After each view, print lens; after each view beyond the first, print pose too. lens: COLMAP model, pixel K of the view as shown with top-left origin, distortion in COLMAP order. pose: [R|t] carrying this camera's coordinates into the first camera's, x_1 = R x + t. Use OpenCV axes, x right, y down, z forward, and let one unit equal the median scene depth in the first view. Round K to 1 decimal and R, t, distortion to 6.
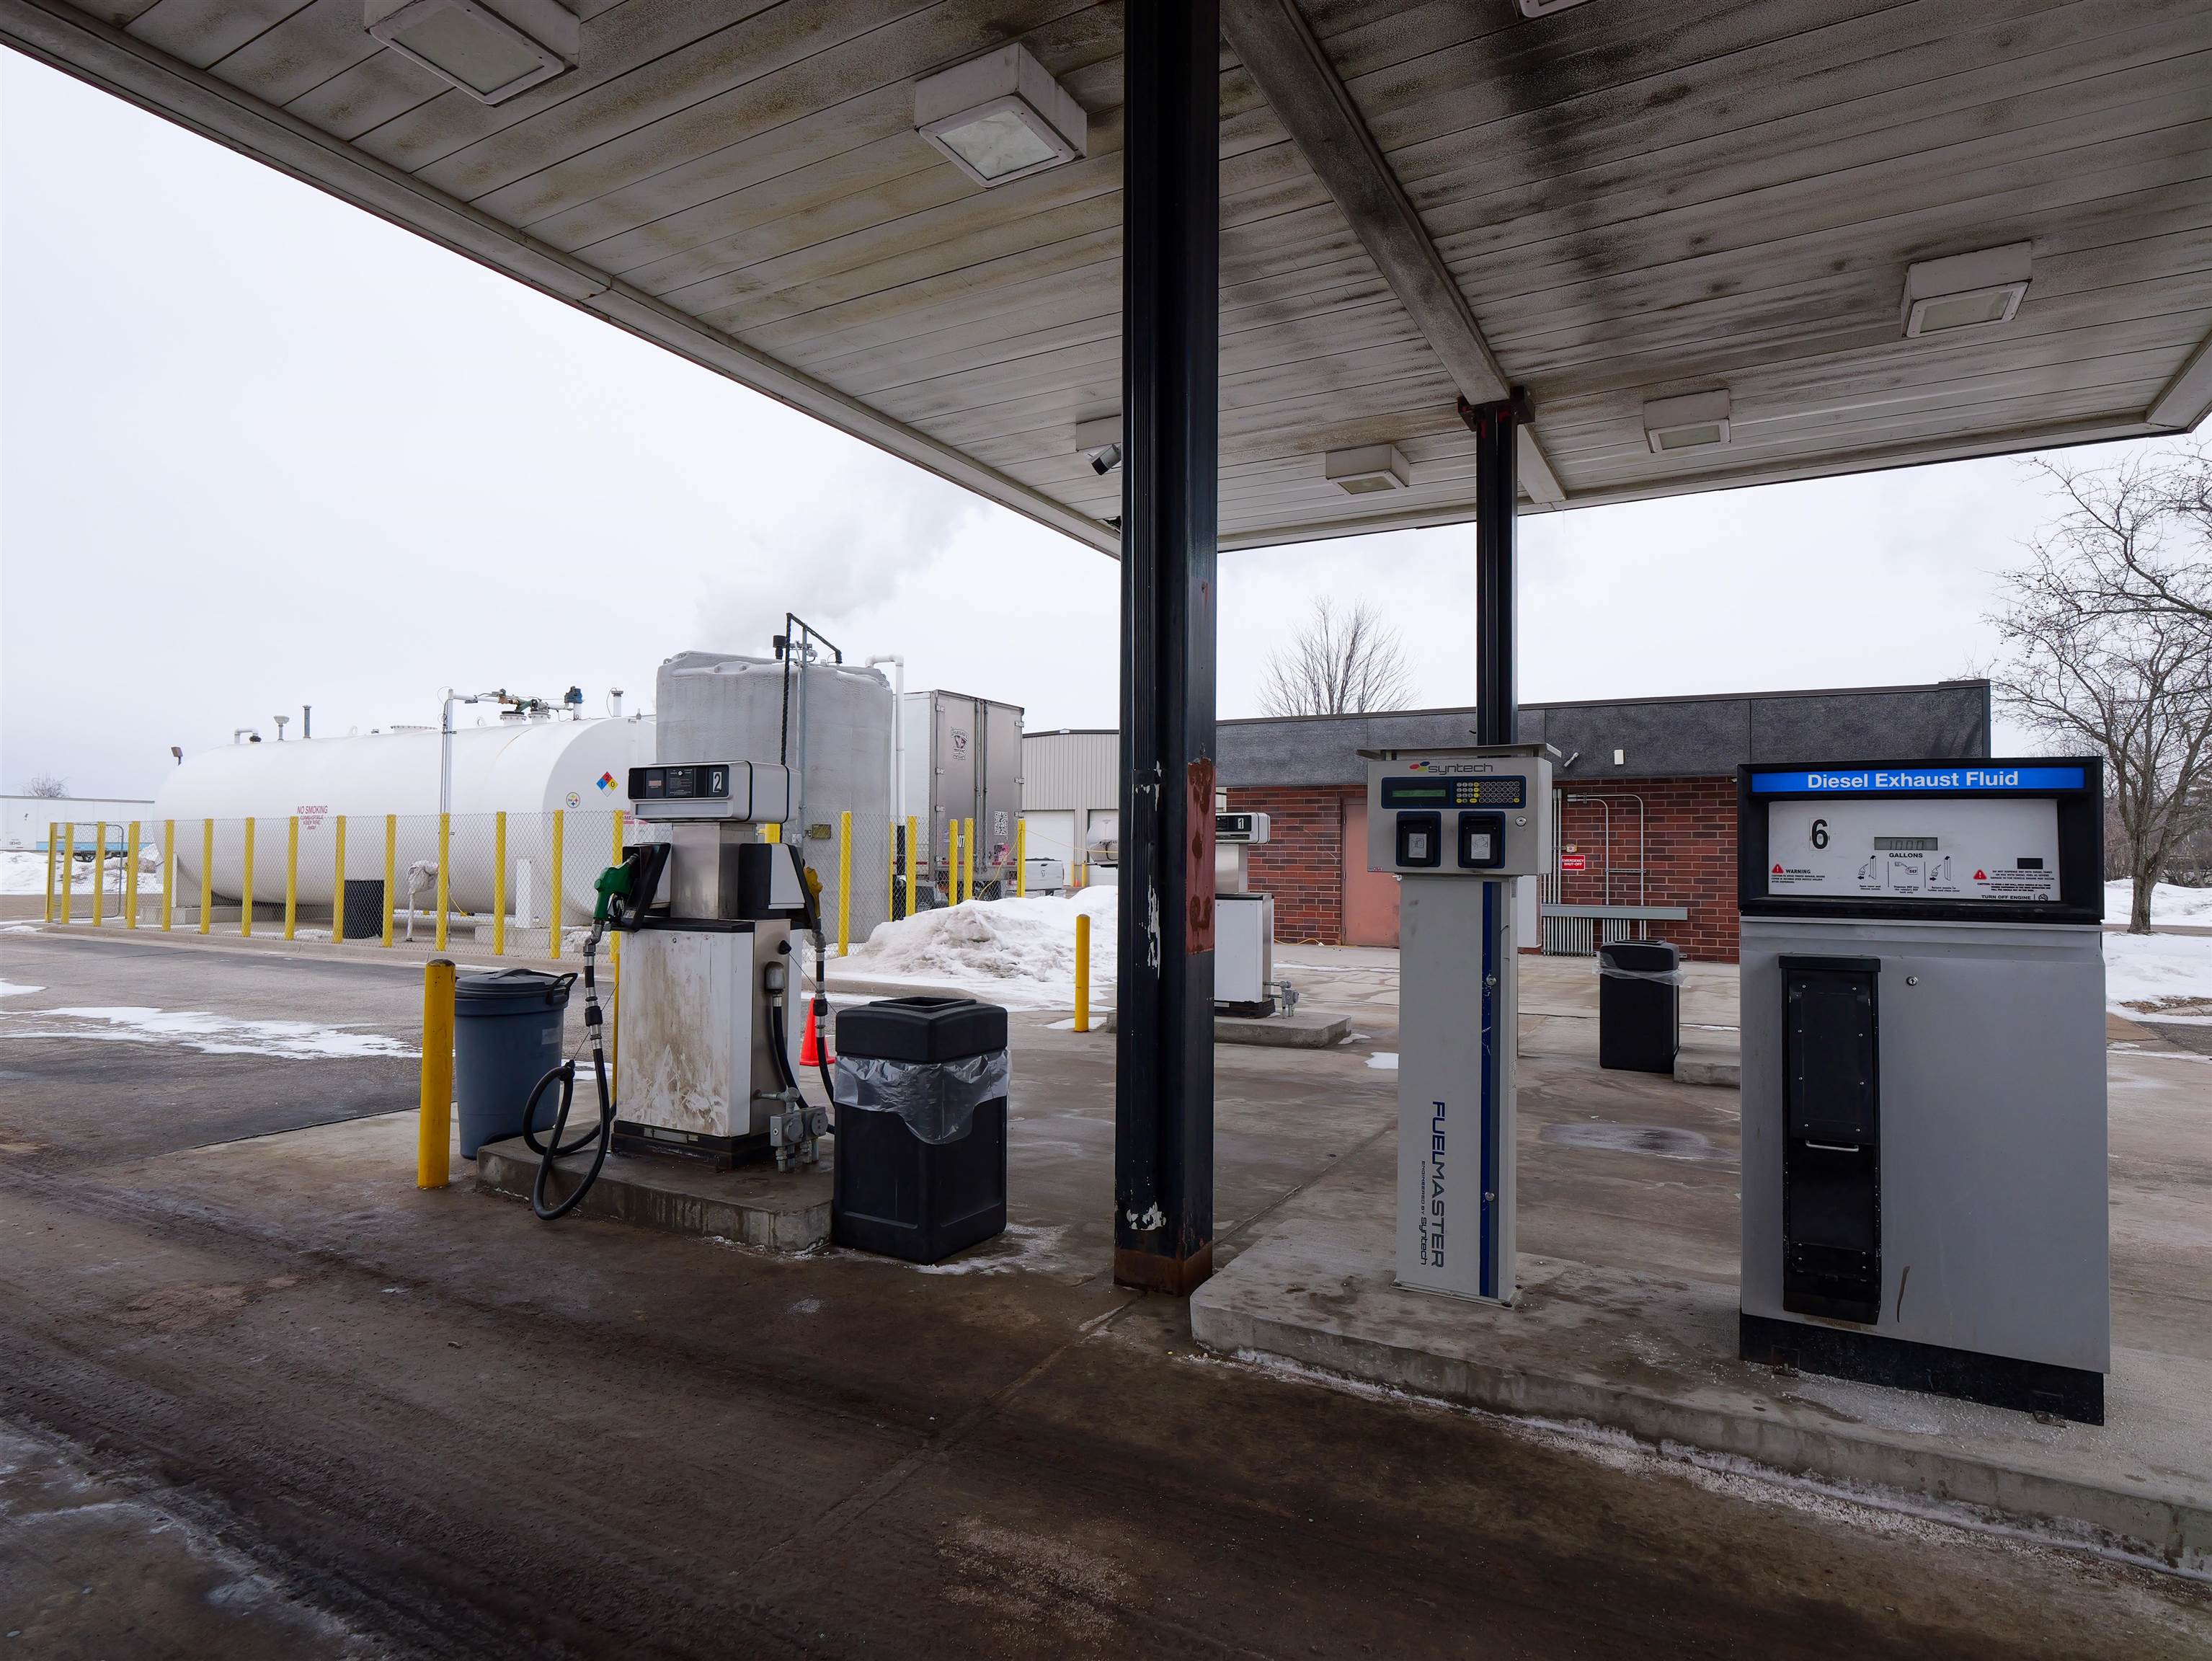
lens RADIAL K [[1200.0, 0, 1102.7], [0, 1200.0, 822.9], [0, 0, 1]] dist [-0.001808, -0.002295]
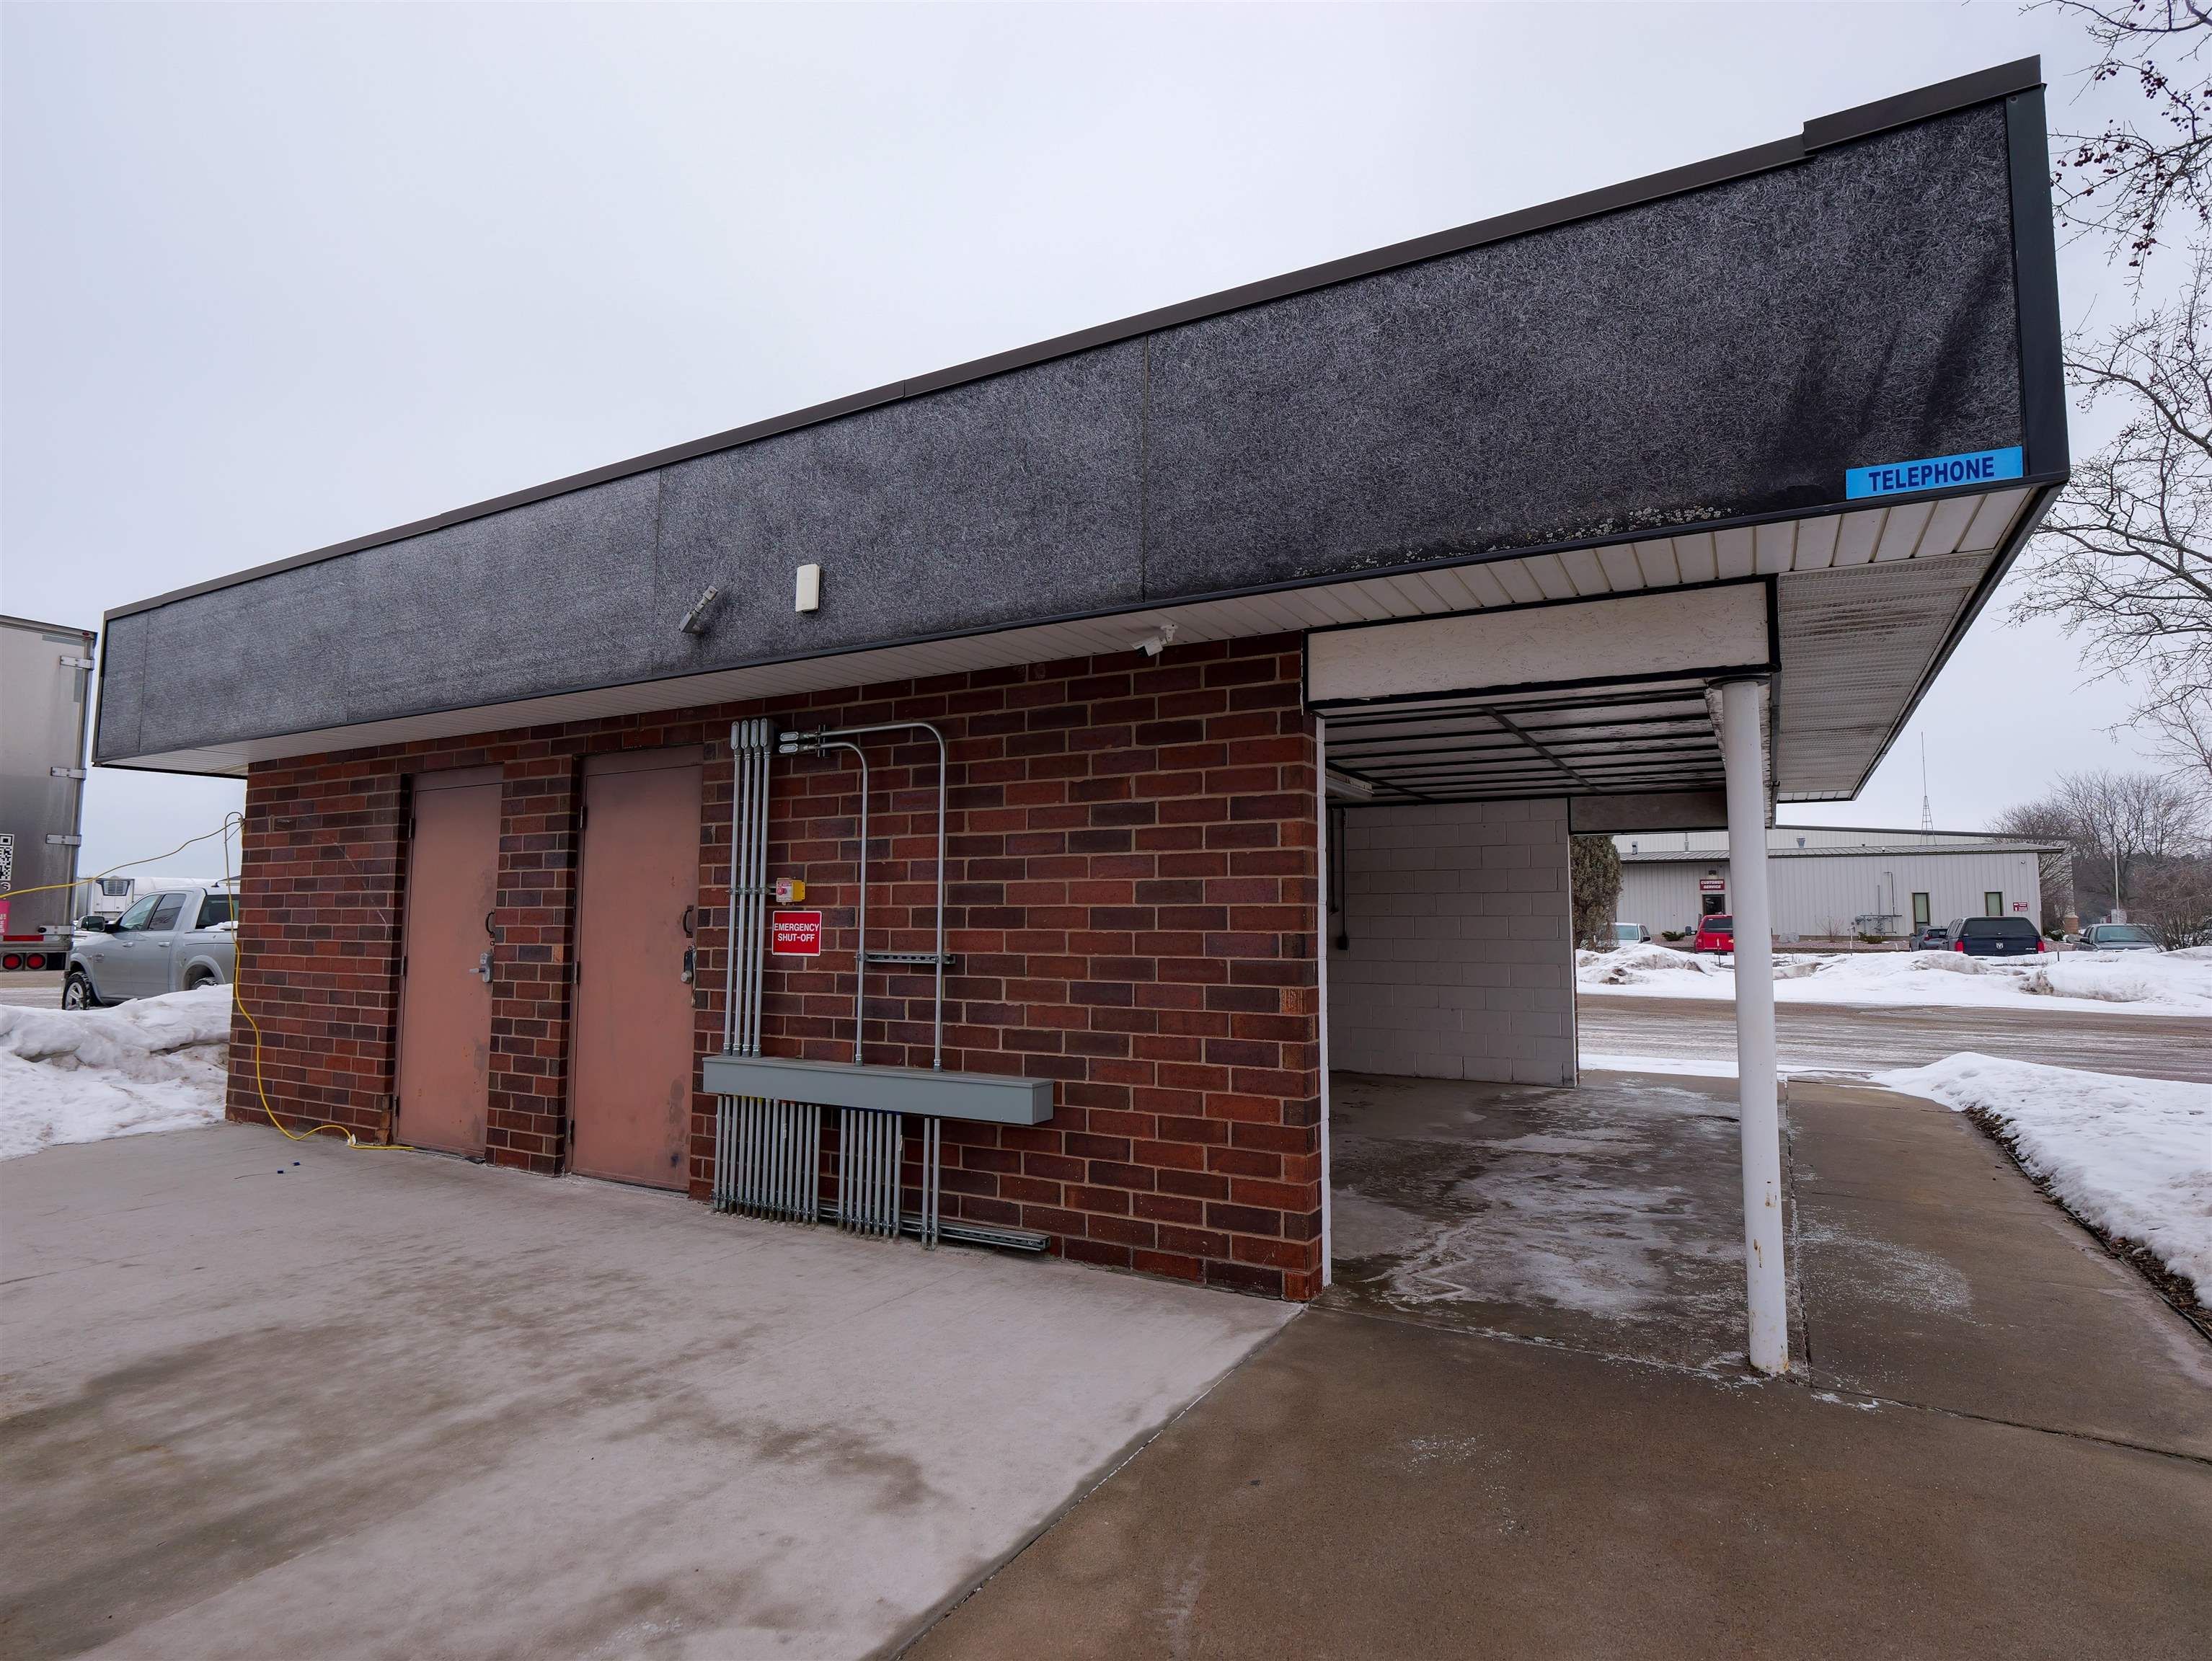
lens RADIAL K [[1199.8, 0, 1086.0], [0, 1199.8, 827.5], [0, 0, 1]] dist [-0.001808, -0.002295]
pose [[0.999953, -0.006719, -0.007011, 0.499084], [0.006355, 0.998694, -0.050697, 0.022017], [0.007343, 0.050650, 0.998689, 0.692374]]
